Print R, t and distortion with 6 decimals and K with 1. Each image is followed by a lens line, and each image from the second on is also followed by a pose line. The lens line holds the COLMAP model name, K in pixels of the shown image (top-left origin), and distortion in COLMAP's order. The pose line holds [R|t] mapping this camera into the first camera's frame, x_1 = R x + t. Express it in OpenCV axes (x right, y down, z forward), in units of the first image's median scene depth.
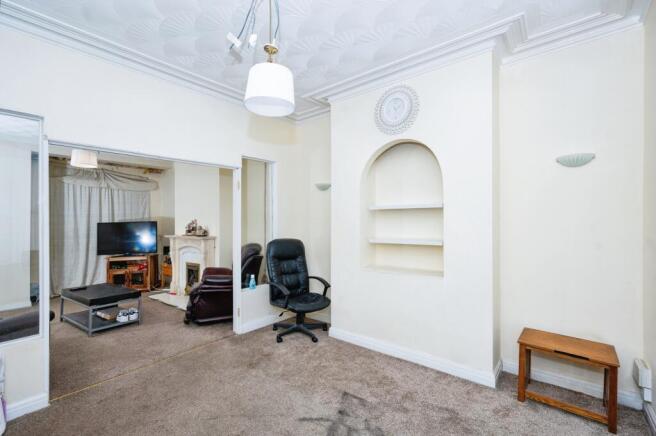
lens RADIAL K [[304.9, 0, 329.6], [0, 304.9, 218.5], [0, 0, 1]] dist [0.013568, 0.000694]
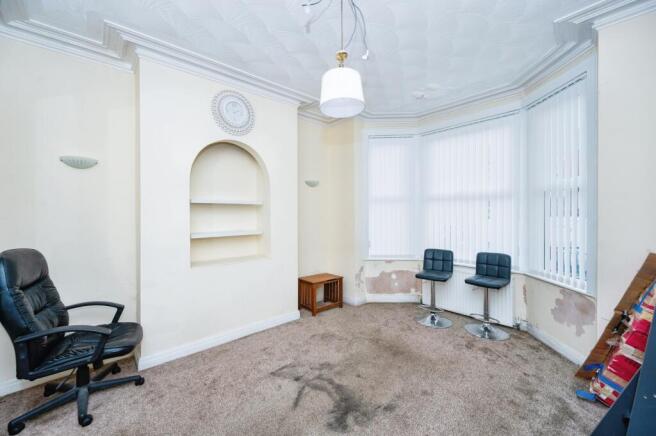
lens RADIAL K [[264.1, 0, 329.8], [0, 264.1, 216.9], [0, 0, 1]] dist [-0.008015, 0.000402]
pose [[0.129486, 0.001181, 0.991581, -0.636884], [-0.002015, 0.999998, -0.000928, 0.014915], [-0.991579, -0.001878, 0.129488, 0.514767]]
